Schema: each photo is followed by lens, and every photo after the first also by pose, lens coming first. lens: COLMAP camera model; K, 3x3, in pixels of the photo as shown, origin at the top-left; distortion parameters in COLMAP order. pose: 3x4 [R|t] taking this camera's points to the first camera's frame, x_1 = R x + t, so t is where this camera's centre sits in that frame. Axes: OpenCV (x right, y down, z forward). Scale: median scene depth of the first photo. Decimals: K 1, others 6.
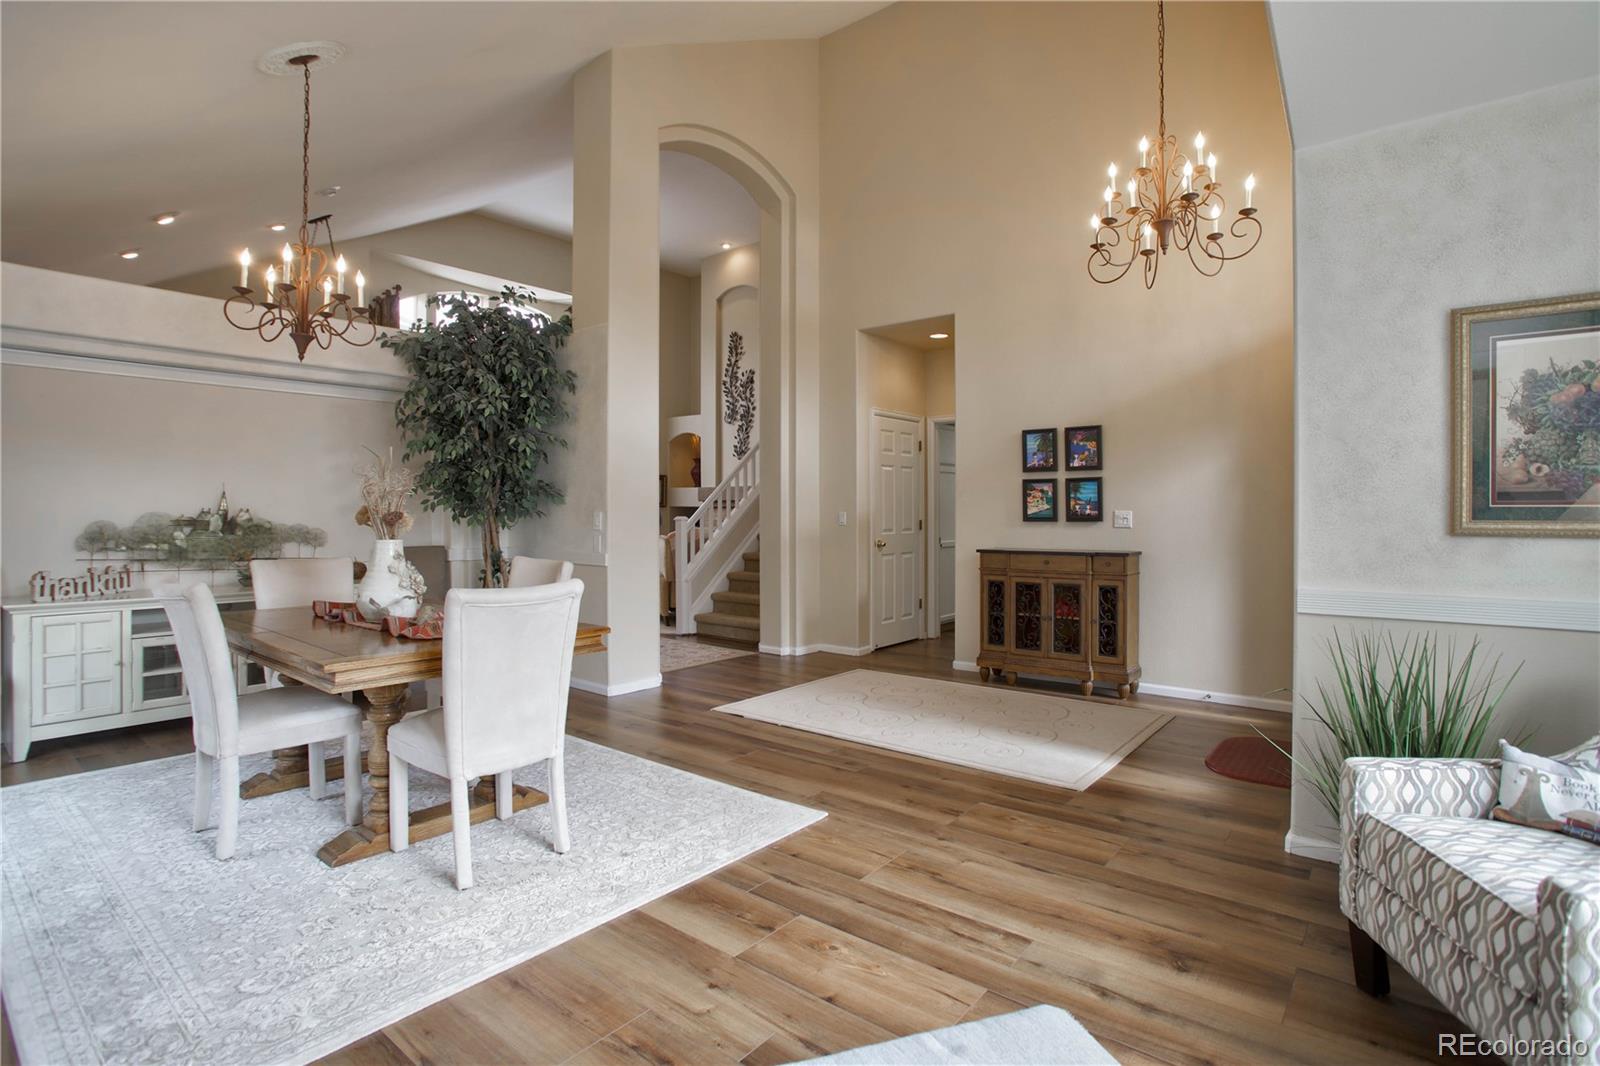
lens RADIAL K [[780.7, 0, 833.2], [0, 780.7, 509.6], [0, 0, 1]] dist [-0.056007, 0.021937]
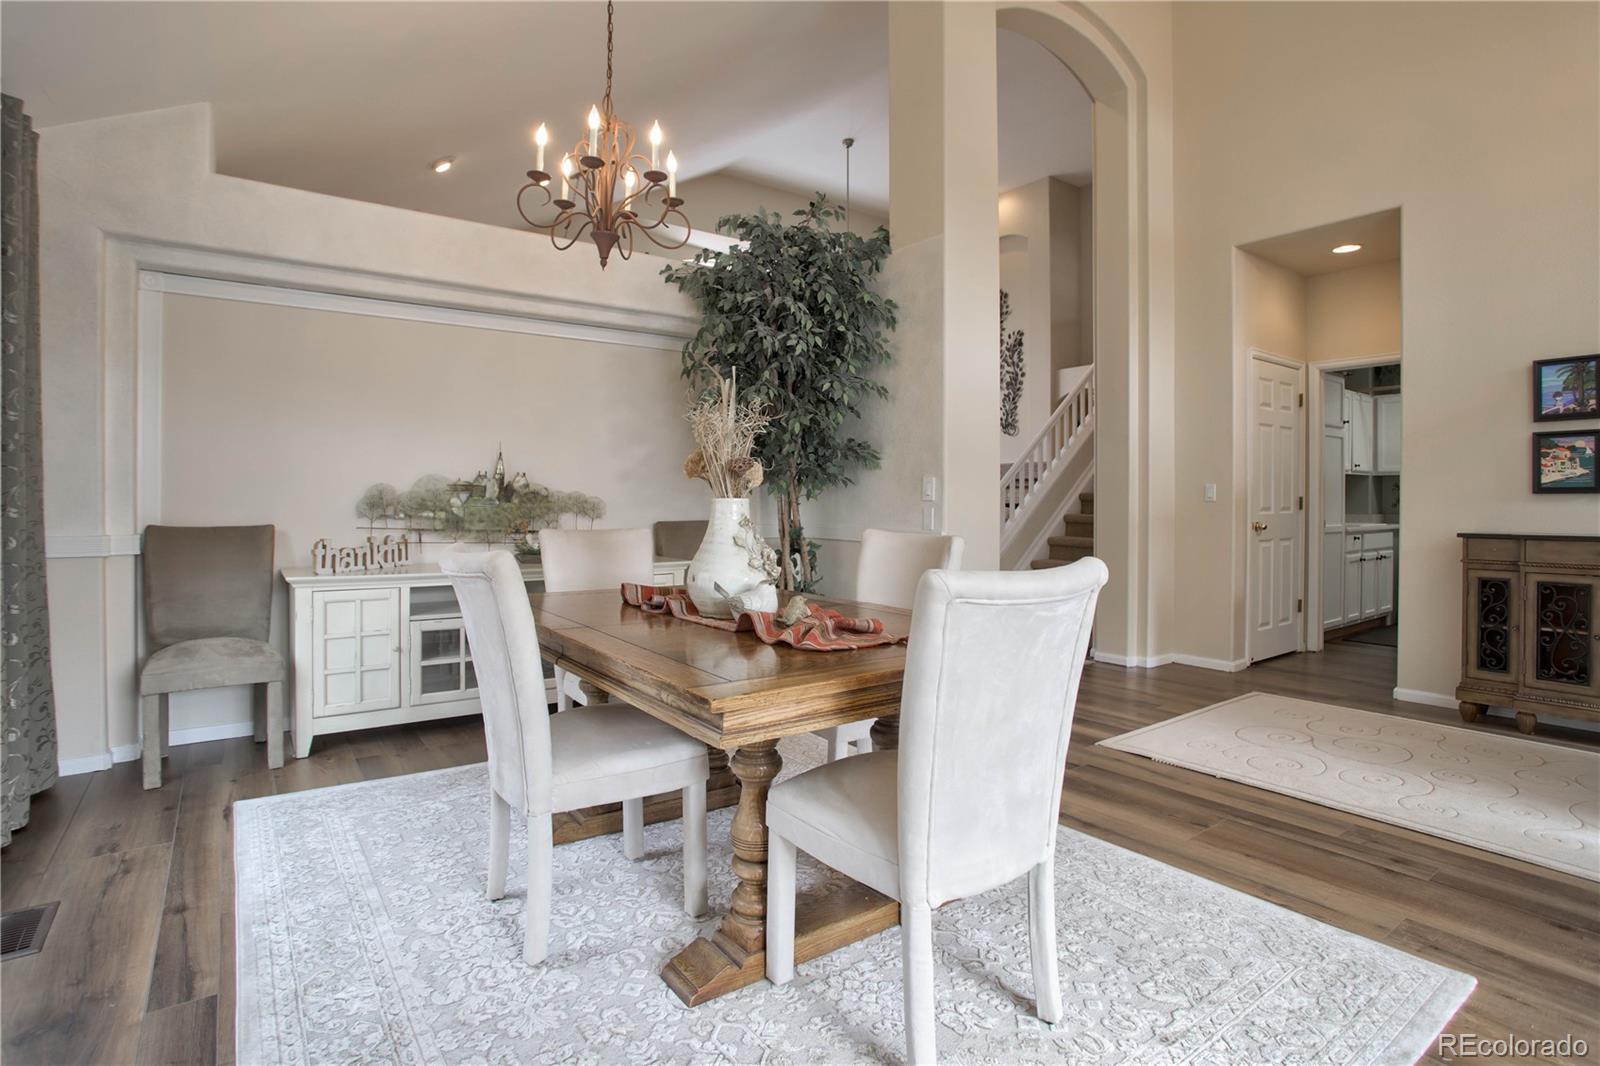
lens RADIAL K [[780.7, 0, 840.6], [0, 780.7, 506.1], [0, 0, 1]] dist [-0.056007, 0.021937]
pose [[0.973126, 0.007630, -0.230145, -0.215291], [-0.006023, 0.999952, 0.007688, 0.027058], [0.230193, -0.006095, 0.973126, 0.225223]]
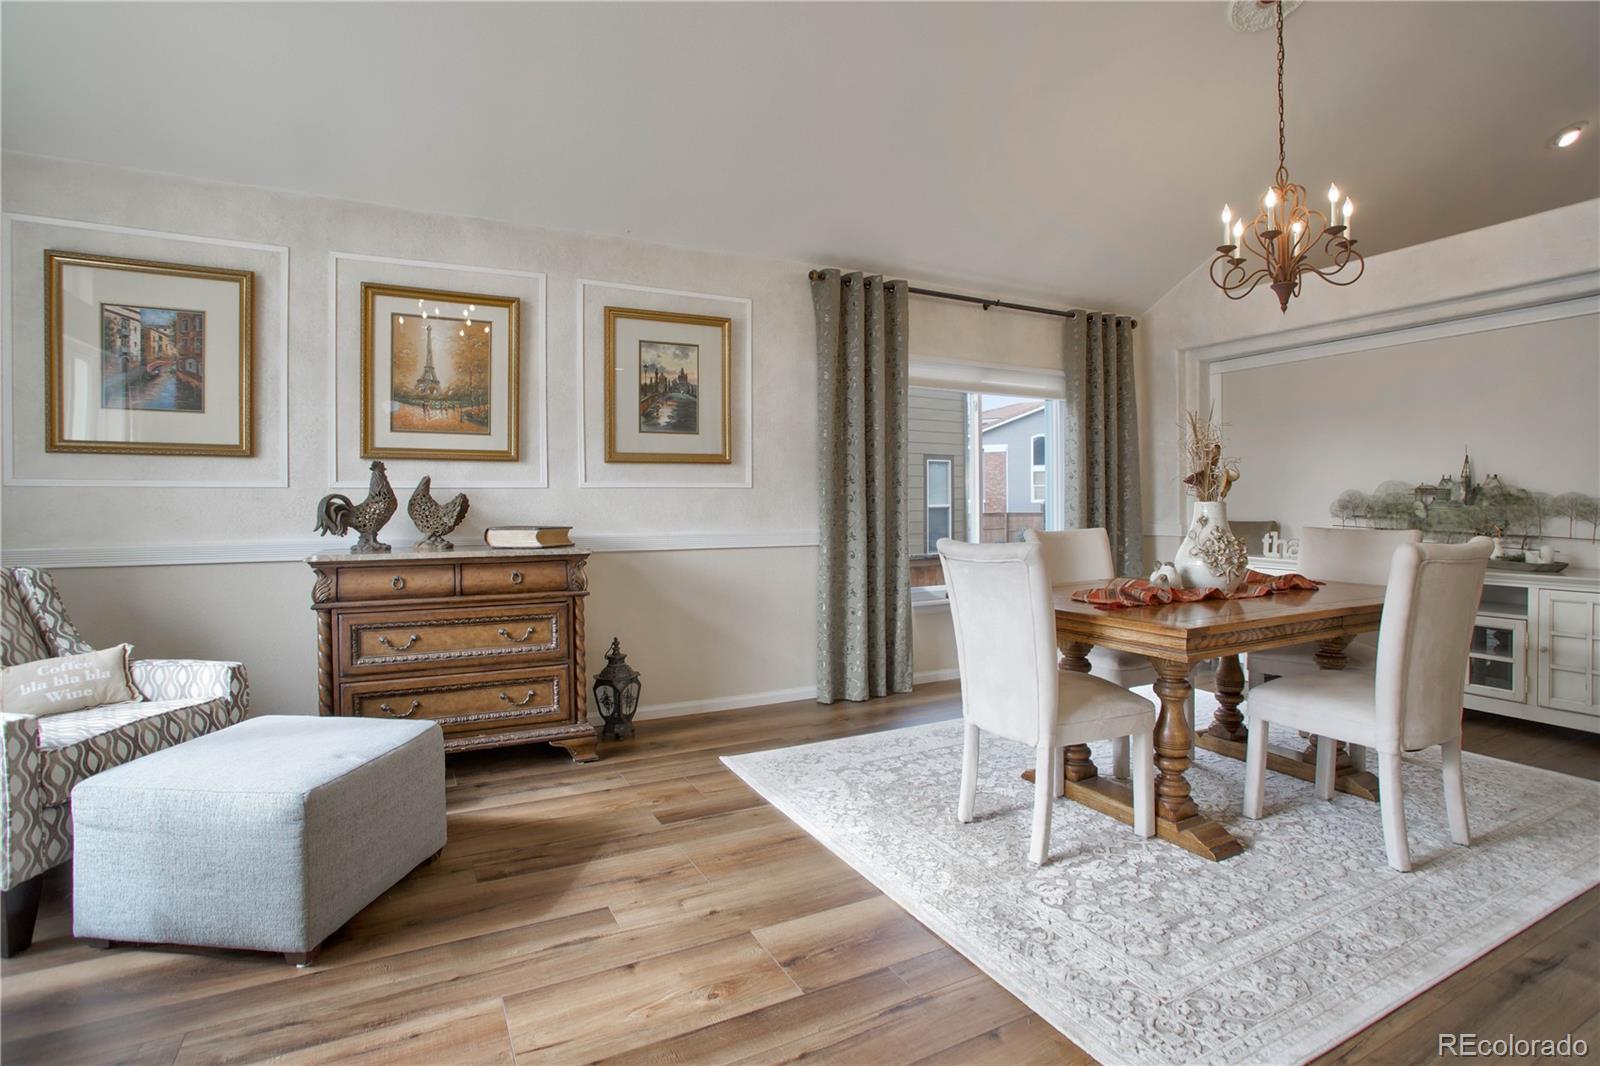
lens RADIAL K [[780.7, 0, 787.5], [0, 780.7, 506.8], [0, 0, 1]] dist [-0.056007, 0.021937]
pose [[-0.403125, 0.010513, -0.915085, 0.288968], [0.007797, 0.999937, 0.008053, 0.021048], [0.915112, -0.003889, -0.403182, 0.619209]]
